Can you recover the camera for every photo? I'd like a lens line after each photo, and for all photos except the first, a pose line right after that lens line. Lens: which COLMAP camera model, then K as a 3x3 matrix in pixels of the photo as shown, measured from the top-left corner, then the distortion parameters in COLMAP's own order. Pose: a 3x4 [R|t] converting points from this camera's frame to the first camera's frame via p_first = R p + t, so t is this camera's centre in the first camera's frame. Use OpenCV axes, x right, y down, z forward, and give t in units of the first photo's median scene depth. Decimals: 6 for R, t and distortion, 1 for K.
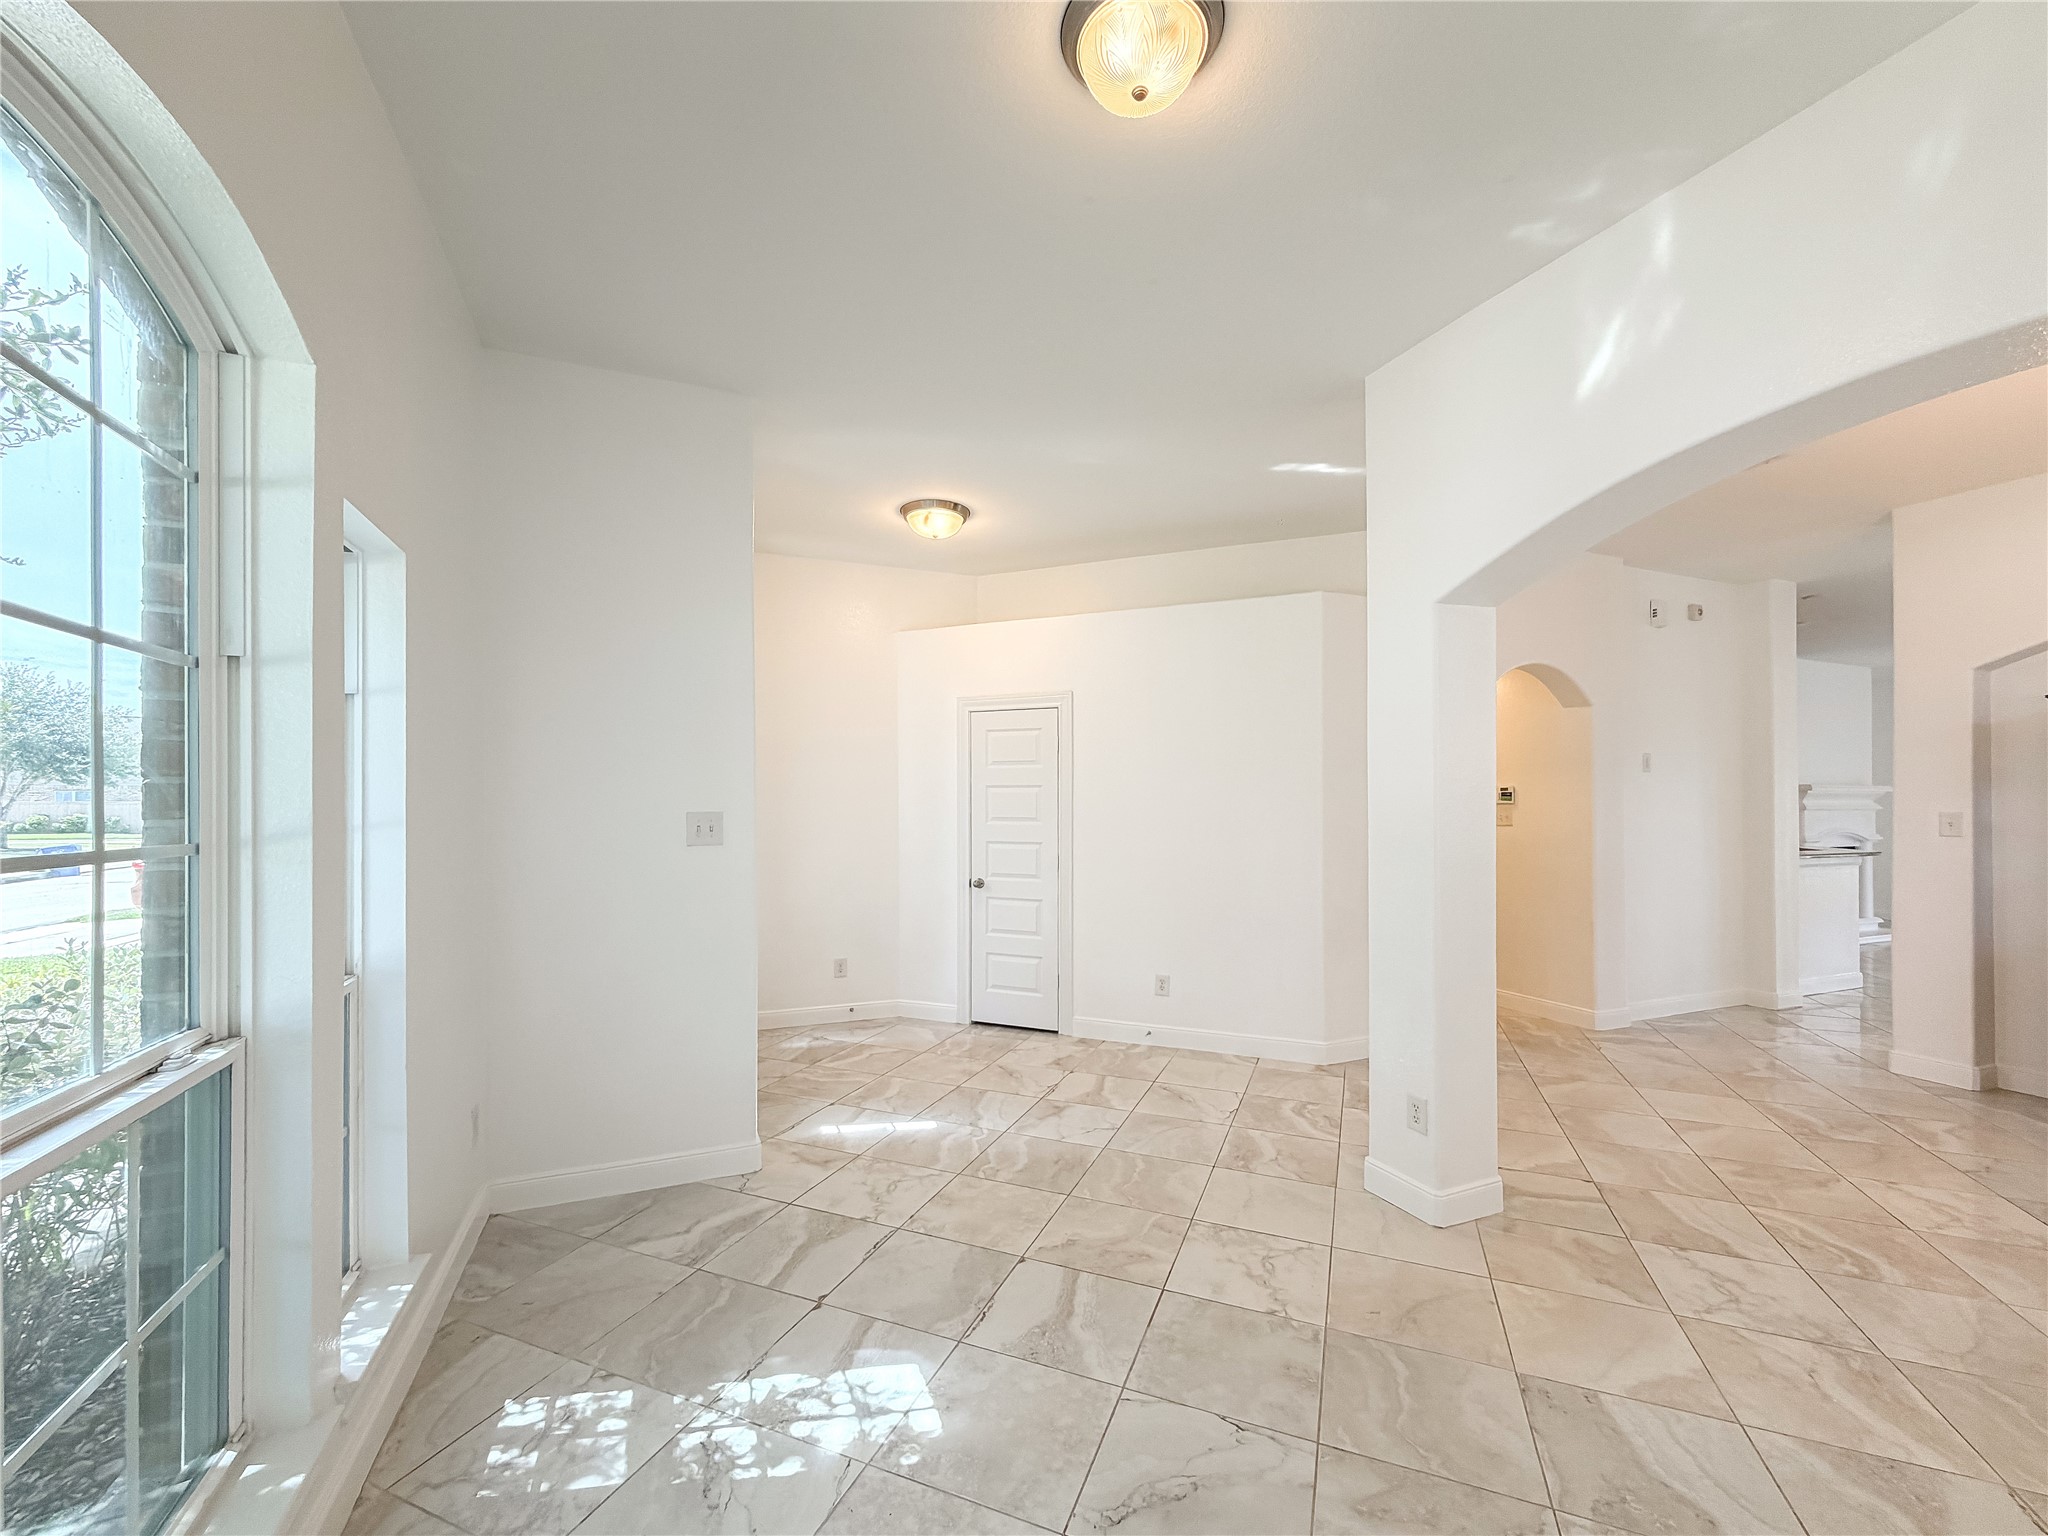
lens RADIAL K [[824.7, 0, 995.0], [0, 824.7, 800.1], [0, 0, 1]] dist [-0.000237, -0.000208]
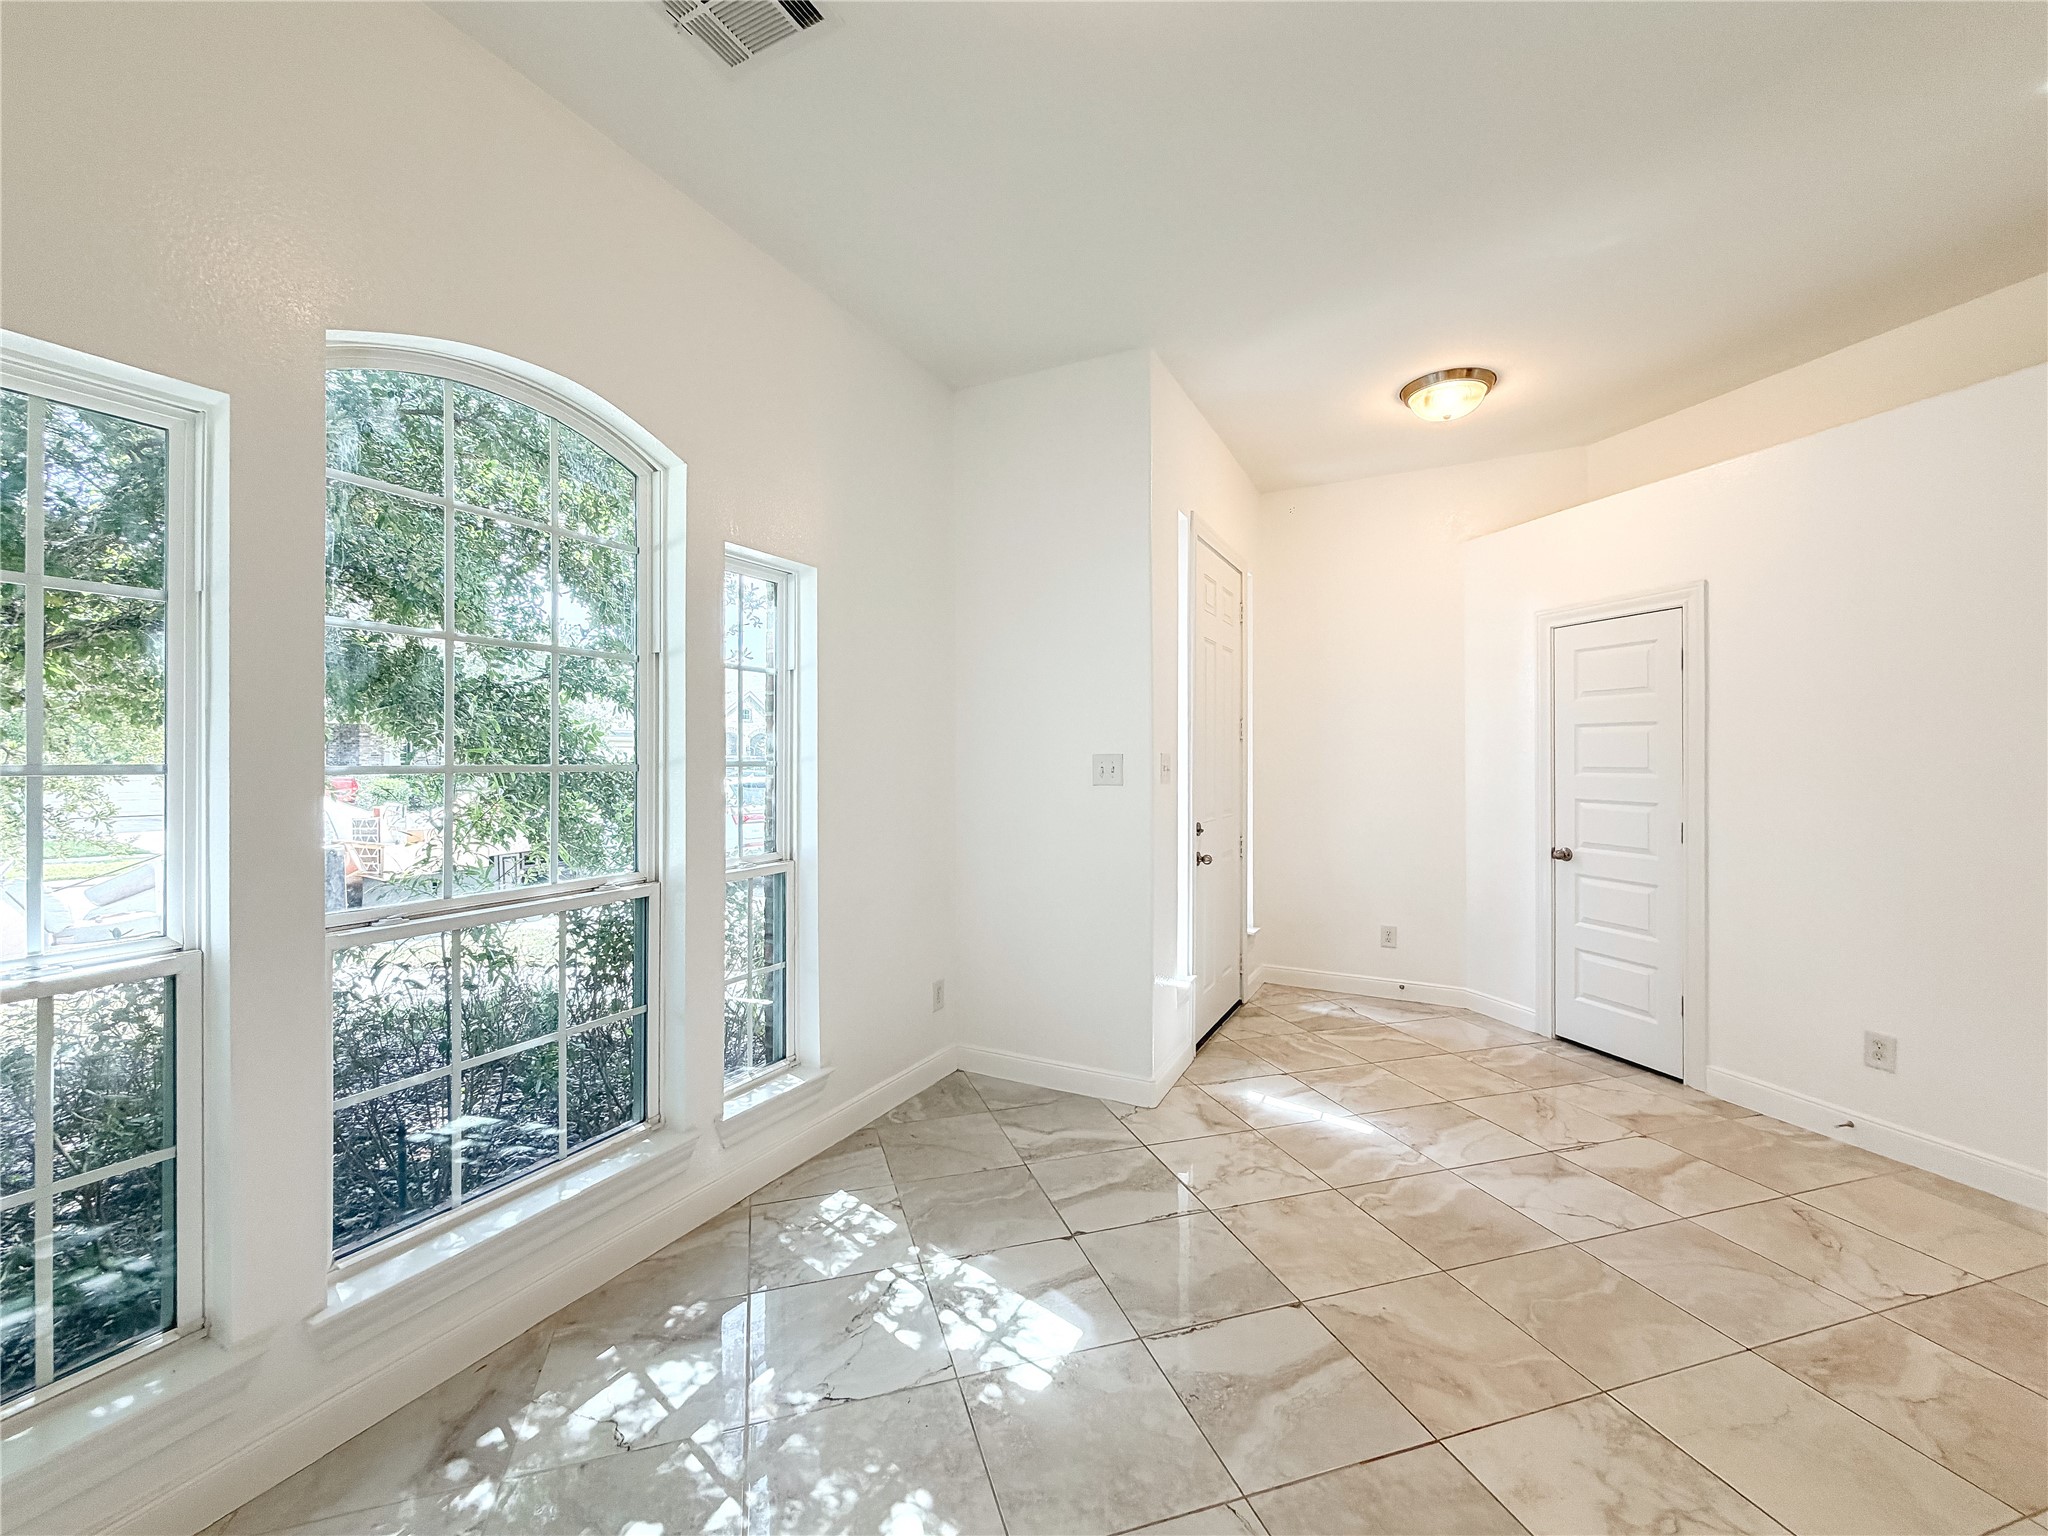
lens RADIAL K [[824.7, 0, 1017.4], [0, 824.7, 760.1], [0, 0, 1]] dist [-0.000237, -0.000208]
pose [[0.647359, 0.001534, -0.762184, 0.304590], [0.003275, 0.999983, 0.004794, 0.013029], [0.762178, -0.005600, 0.647343, 0.176696]]
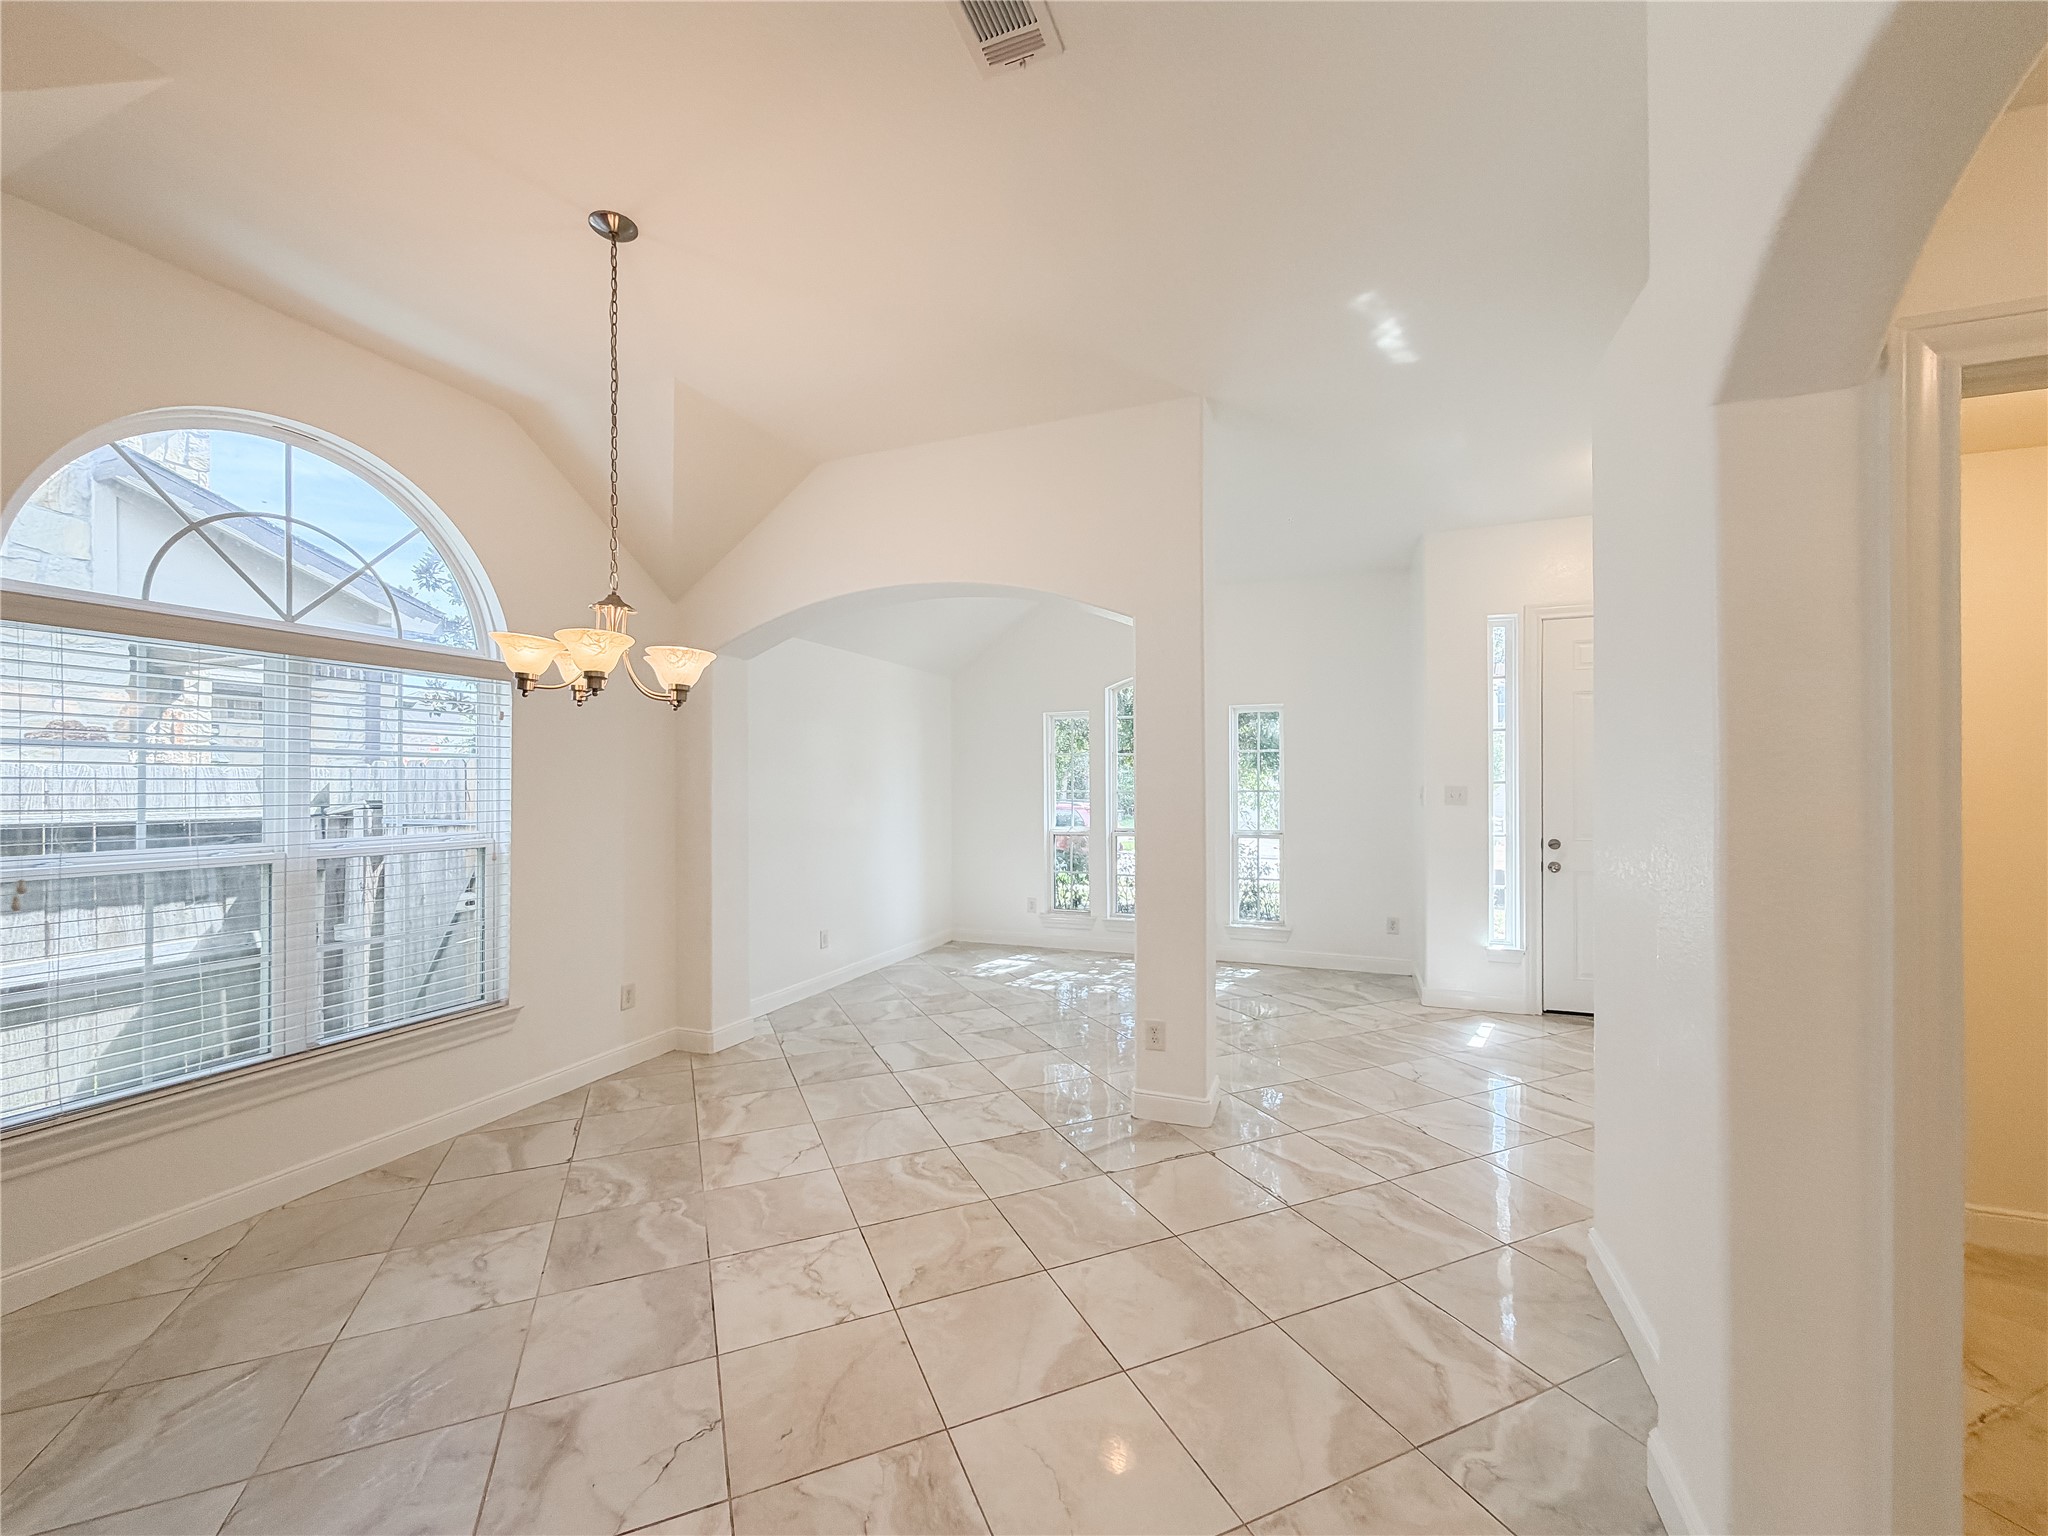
lens RADIAL K [[824.7, 0, 1002.8], [0, 824.7, 780.4], [0, 0, 1]] dist [-0.000237, -0.000208]
pose [[-0.693599, -0.001046, -0.720360, 1.161820], [0.005864, 0.999958, -0.007098, 0.013479], [0.720337, -0.009147, -0.693564, 1.229175]]
